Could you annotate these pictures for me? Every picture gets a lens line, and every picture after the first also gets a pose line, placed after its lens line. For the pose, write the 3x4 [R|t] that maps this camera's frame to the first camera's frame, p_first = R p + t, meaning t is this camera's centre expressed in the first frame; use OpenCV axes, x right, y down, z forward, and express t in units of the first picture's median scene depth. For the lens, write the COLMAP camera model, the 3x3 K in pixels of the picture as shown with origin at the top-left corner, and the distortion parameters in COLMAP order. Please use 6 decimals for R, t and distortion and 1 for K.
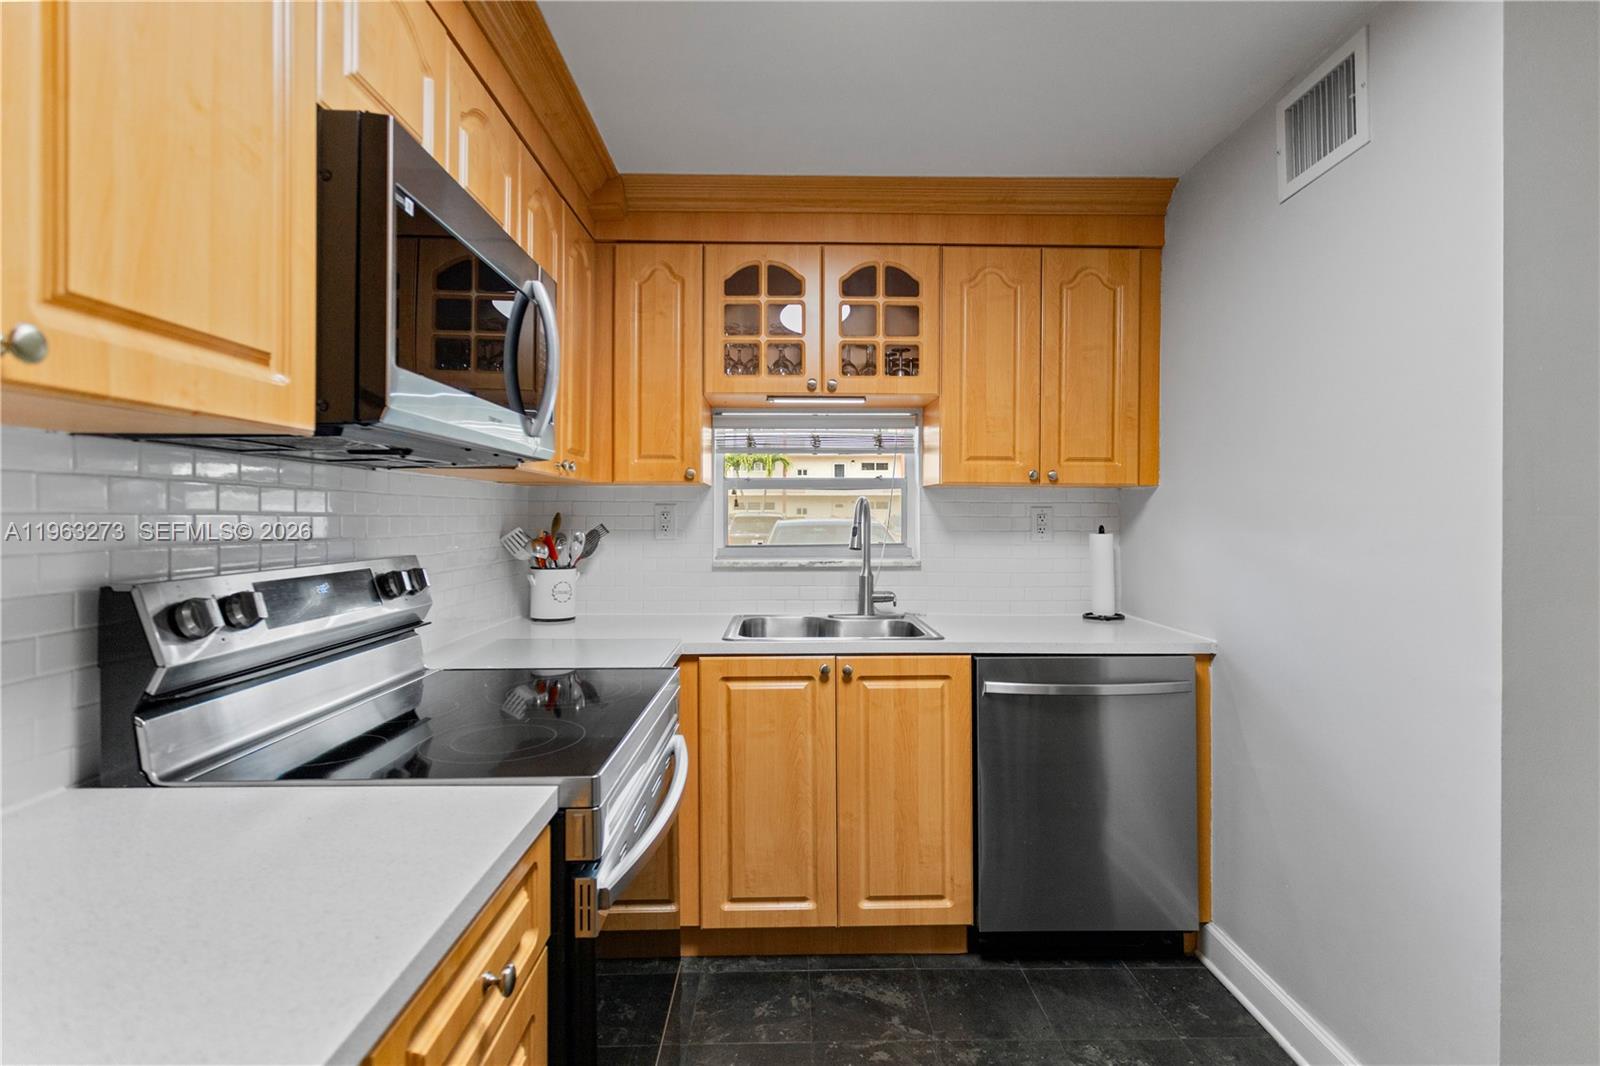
lens RADIAL K [[781.0, 0, 797.0], [0, 781.0, 516.1], [0, 0, 1]] dist [0.002954, 0.001514]
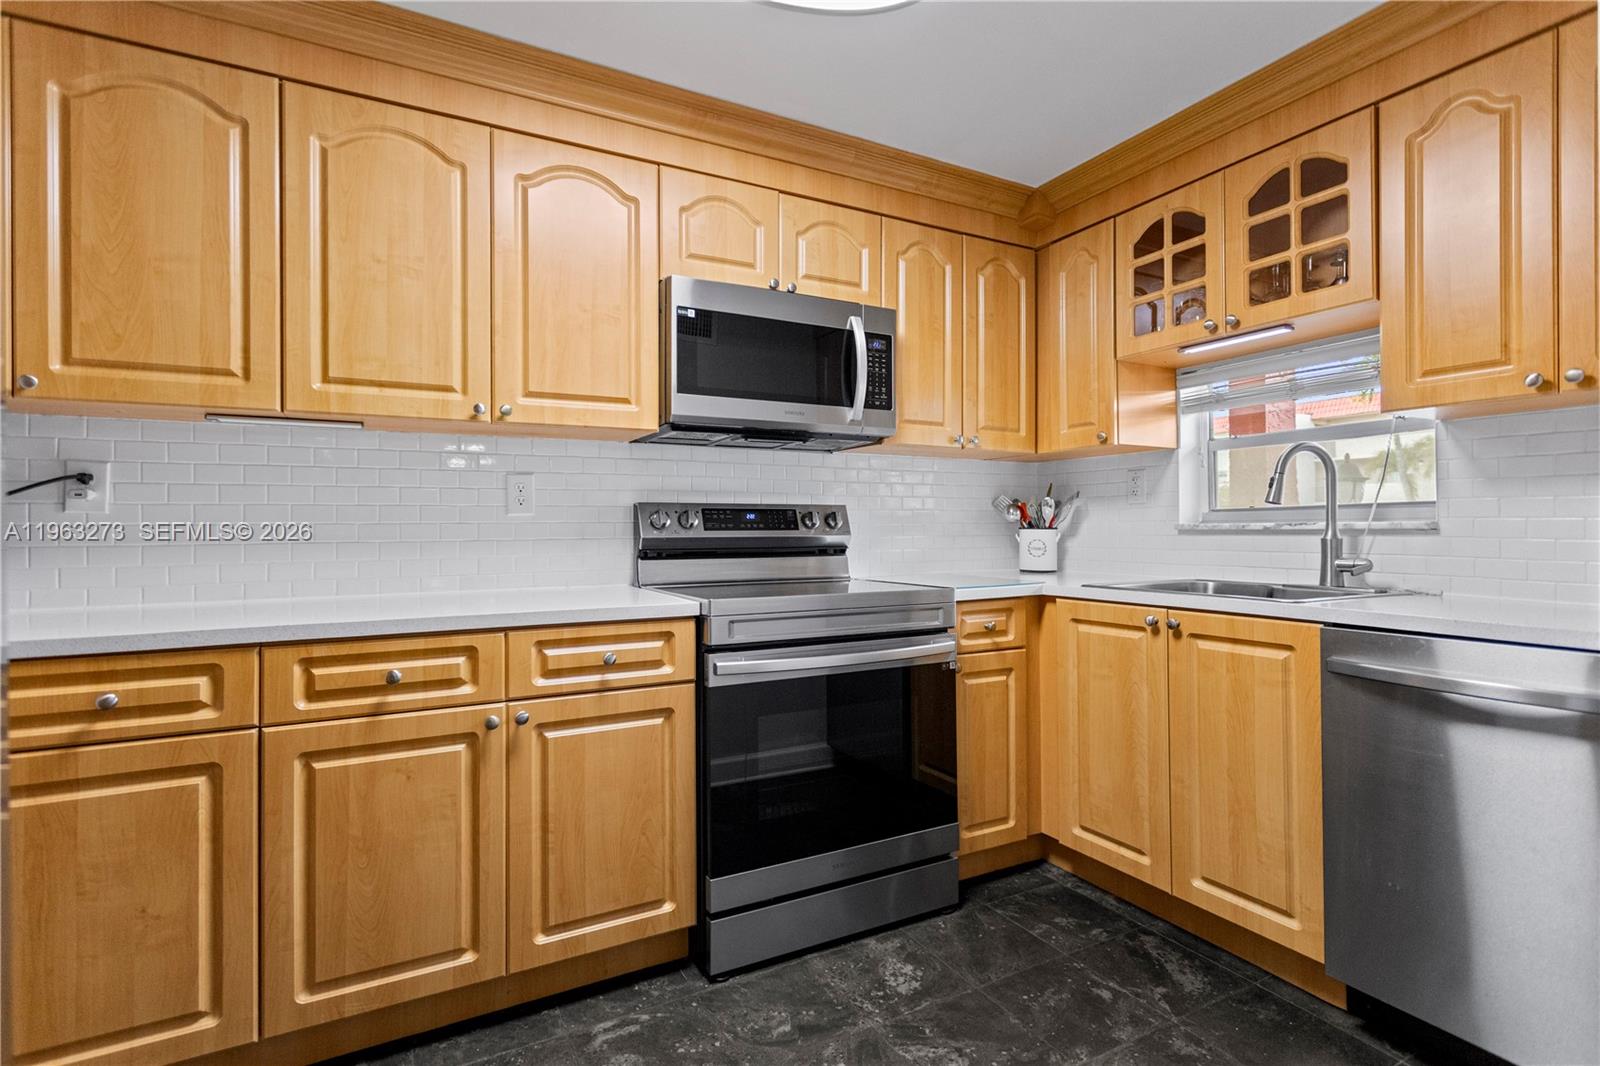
lens RADIAL K [[759.7, 0, 793.1], [0, 759.7, 521.7], [0, 0, 1]] dist [0.002867, 0.000489]
pose [[0.453872, -0.011236, -0.890996, 0.657129], [0.003964, 0.999936, -0.010591, 0.078587], [0.891058, 0.001275, 0.453887, 0.166761]]
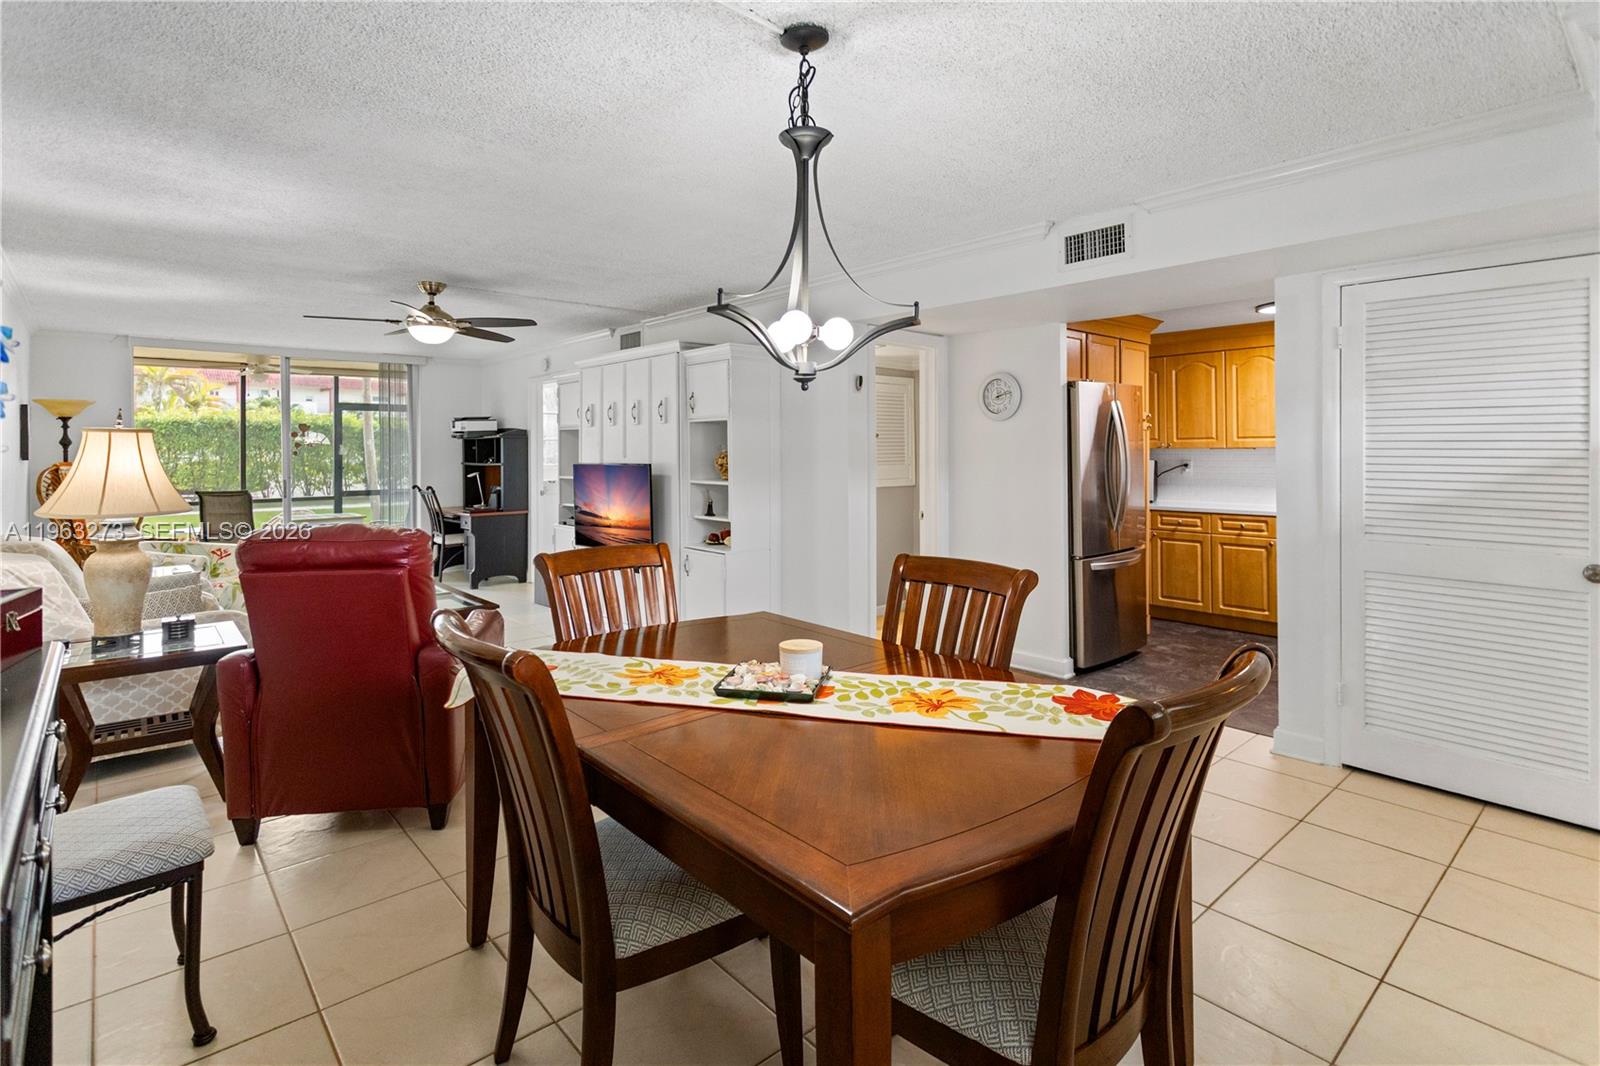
lens RADIAL K [[781.8, 0, 791.3], [0, 781.8, 448.8], [0, 0, 1]] dist [0.000517, -0.000146]
pose [[-0.762064, 0.004684, -0.647485, 2.630245], [0.007102, 0.999974, -0.001125, -0.047309], [0.647463, -0.005456, -0.762077, 1.140875]]
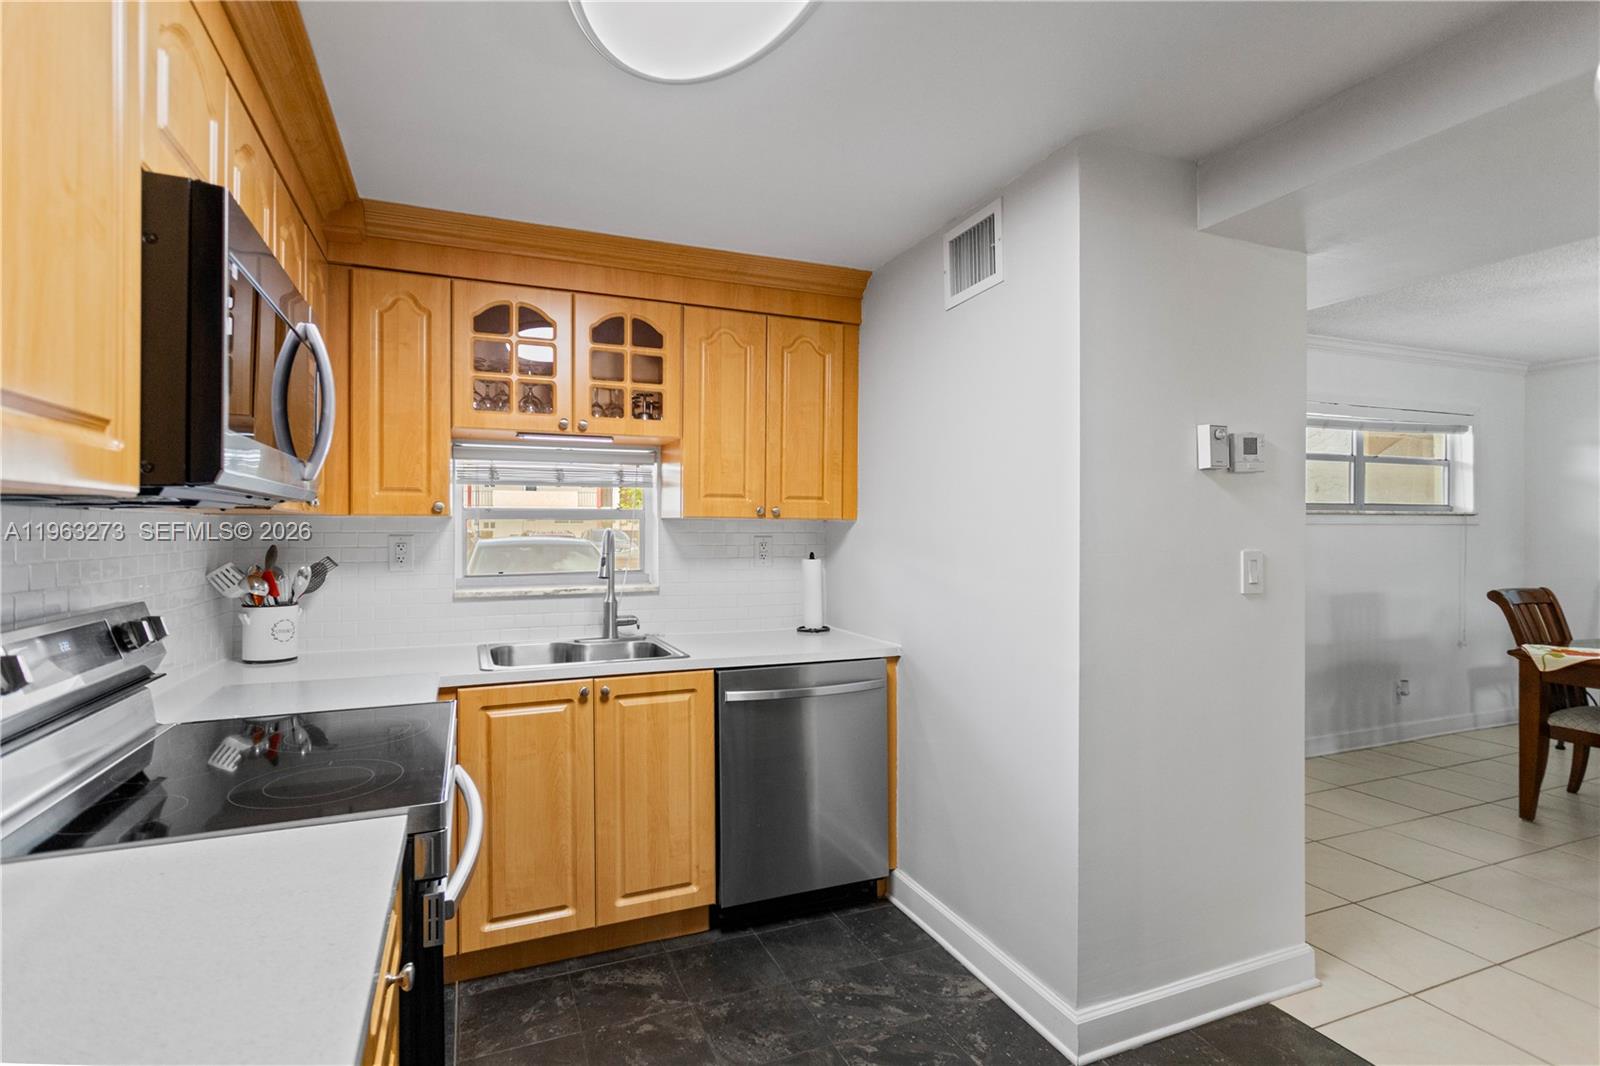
lens RADIAL K [[781.2, 0, 786.9], [0, 781.2, 531.5], [0, 0, 1]] dist [0.002599, 0.000800]
pose [[0.930847, -0.001188, 0.365407, -0.095242], [0.000194, 0.999996, 0.002756, -0.027821], [-0.365409, -0.002495, 0.930844, -0.106826]]
